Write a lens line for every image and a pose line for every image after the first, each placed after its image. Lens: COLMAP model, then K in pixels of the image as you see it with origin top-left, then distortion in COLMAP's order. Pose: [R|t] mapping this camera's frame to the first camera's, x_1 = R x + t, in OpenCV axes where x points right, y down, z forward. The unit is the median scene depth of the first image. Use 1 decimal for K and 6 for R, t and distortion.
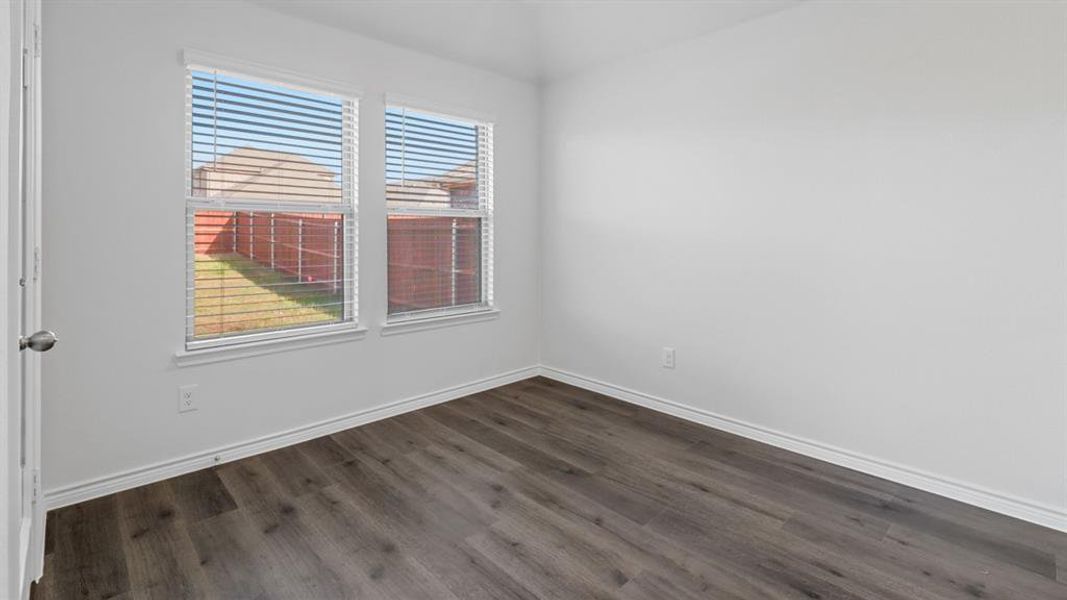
lens RADIAL K [[491.4, 0, 529.4], [0, 491.4, 233.3], [0, 0, 1]] dist [-0.002475, 0.000838]
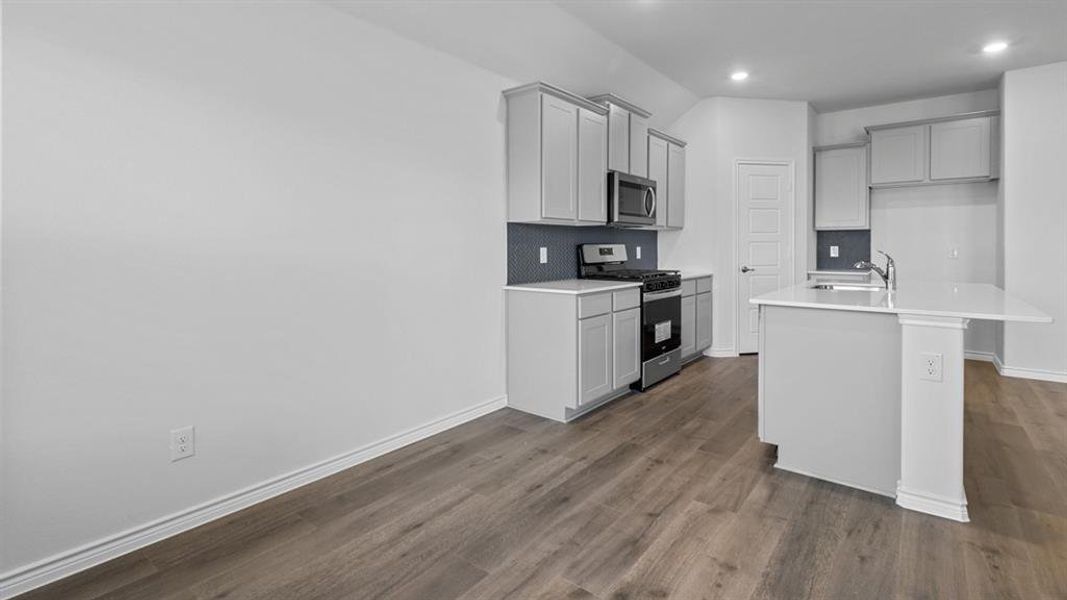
lens RADIAL K [[491.4, 0, 526.0], [0, 491.4, 253.1], [0, 0, 1]] dist [-0.002475, 0.000838]
pose [[-0.140914, -0.009624, 0.989975, -0.511607], [0.004605, 0.999936, 0.010376, 0.005336], [-0.990011, 0.006021, -0.140860, 0.827129]]
